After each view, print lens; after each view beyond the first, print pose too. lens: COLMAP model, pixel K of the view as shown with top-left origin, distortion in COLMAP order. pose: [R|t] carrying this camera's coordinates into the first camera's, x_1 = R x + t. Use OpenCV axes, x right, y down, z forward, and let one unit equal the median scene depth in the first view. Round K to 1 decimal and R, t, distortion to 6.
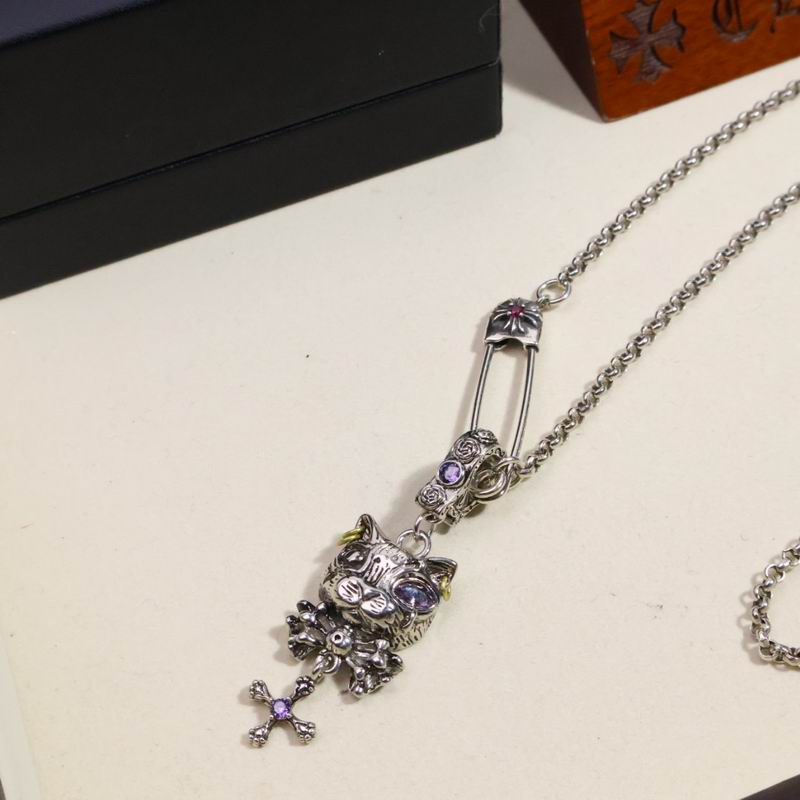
lens RADIAL K [[1652.9, 0, 400.0], [0, 1652.9, 400.0], [0, 0, 1]] dist [0.015633, -0.054051]
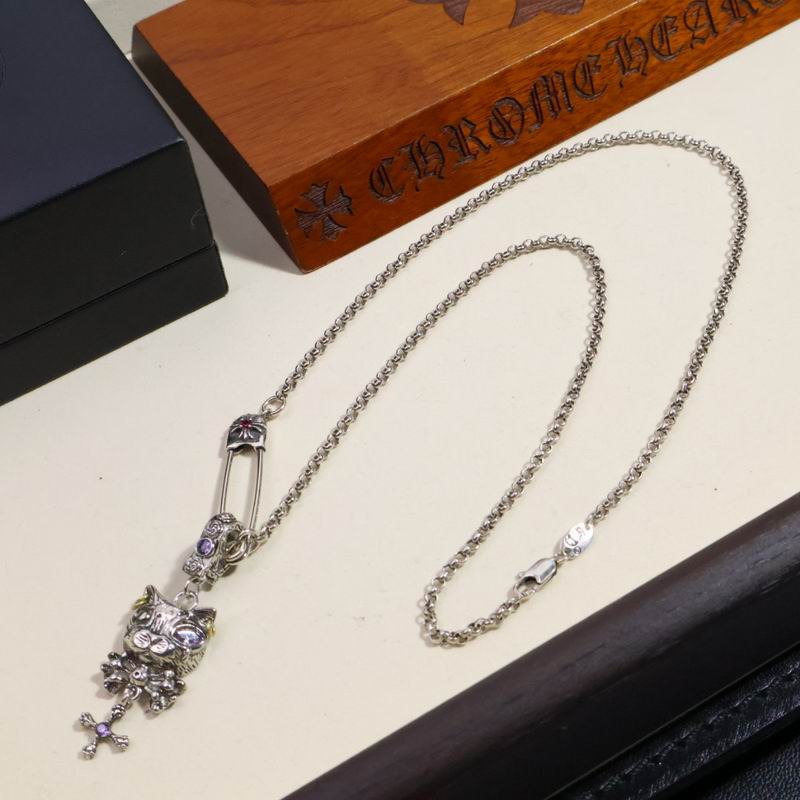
lens RADIAL K [[1652.9, 0, 400.0], [0, 1652.9, 400.0], [0, 0, 1]] dist [0.015633, -0.054051]
pose [[0.987880, -0.143628, 0.058865, 0.129716], [0.146436, 0.988126, -0.046524, 0.010293], [-0.051483, 0.054580, 0.997181, -0.419966]]
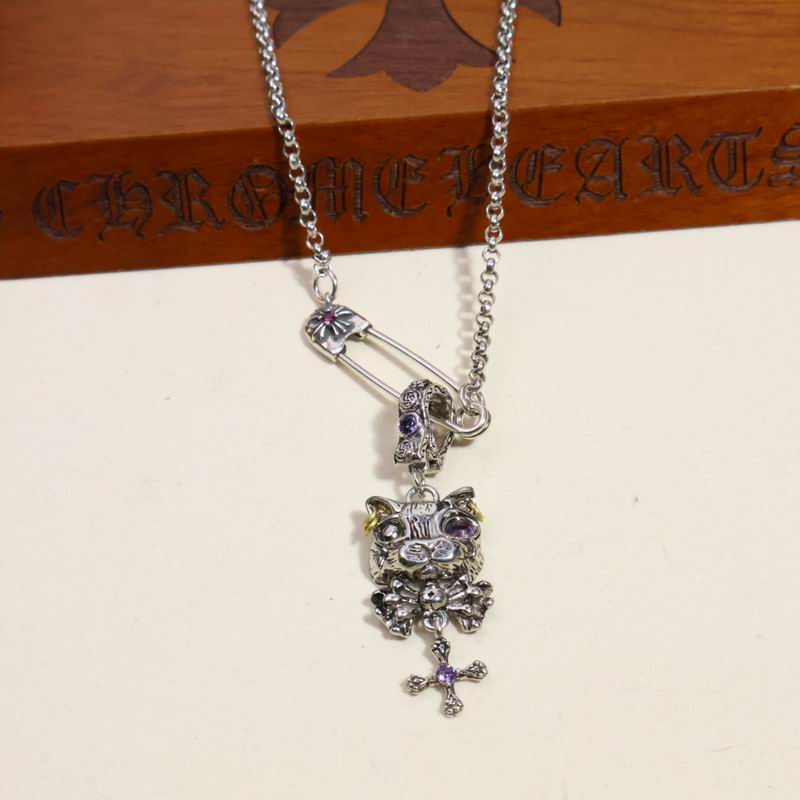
lens RADIAL K [[1954.8, 0, 400.0], [0, 1954.8, 400.0], [0, 0, 1]] dist [0.003610, 0.226036]
pose [[0.935411, 0.272632, -0.225119, 0.823718], [-0.280708, 0.959785, -0.004038, -0.215256], [0.214965, 0.066970, 0.974323, -0.095044]]
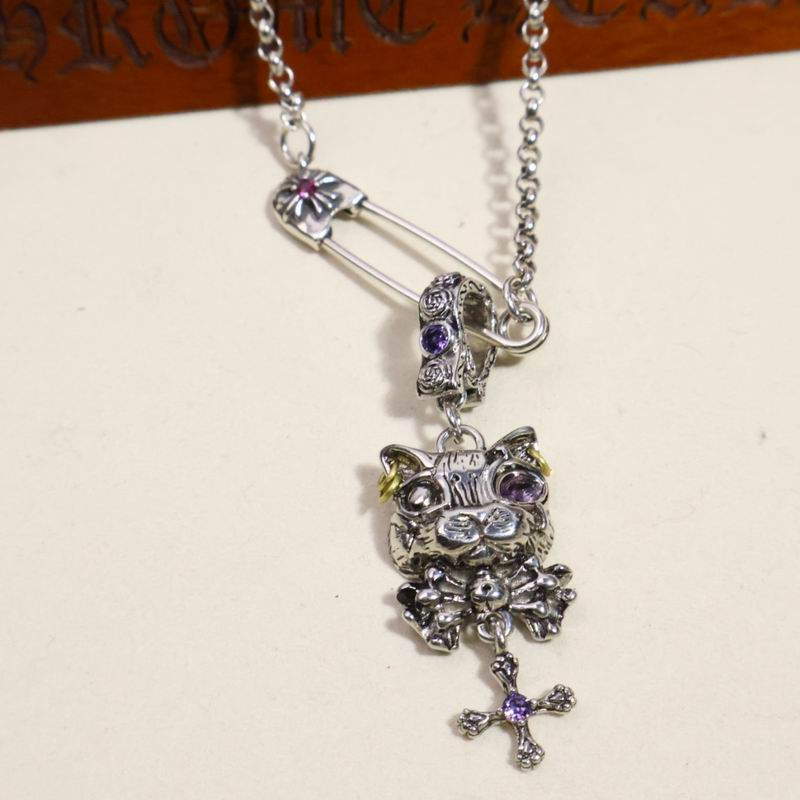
lens RADIAL K [[1954.8, 0, 400.0], [0, 1954.8, 400.0], [0, 0, 1]] dist [0.003610, 0.226036]
pose [[0.954702, 0.256101, -0.151512, 0.672828], [-0.252809, 0.966650, 0.040939, -0.211968], [0.156943, -0.000781, 0.987607, 0.270898]]
